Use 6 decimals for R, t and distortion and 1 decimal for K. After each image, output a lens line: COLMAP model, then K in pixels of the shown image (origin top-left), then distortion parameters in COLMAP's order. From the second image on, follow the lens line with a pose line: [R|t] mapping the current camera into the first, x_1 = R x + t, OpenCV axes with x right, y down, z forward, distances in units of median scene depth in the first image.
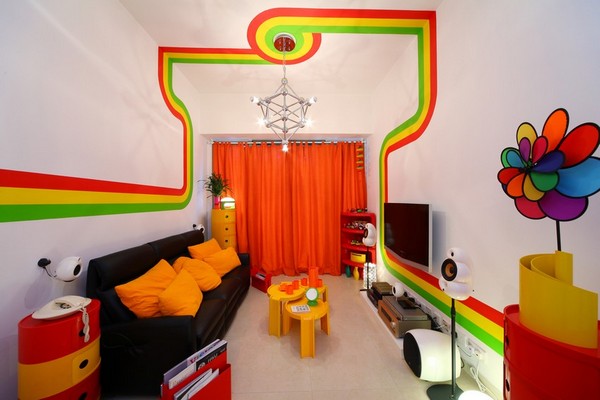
lens RADIAL K [[207.5, 0, 298.5], [0, 207.5, 201.1], [0, 0, 1]] dist [-0.003835, 0.000373]
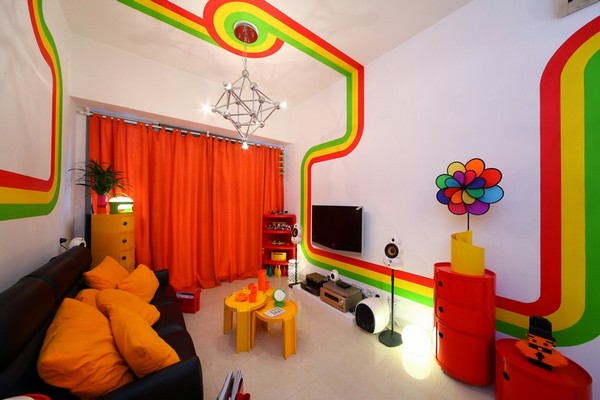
lens RADIAL K [[207.5, 0, 296.1], [0, 207.5, 202.2], [0, 0, 1]] dist [-0.003835, 0.000373]
pose [[0.813457, 0.013970, 0.581458, -0.393442], [-0.009203, 0.999896, -0.011149, 0.005341], [-0.581553, 0.003718, 0.813500, 0.111342]]
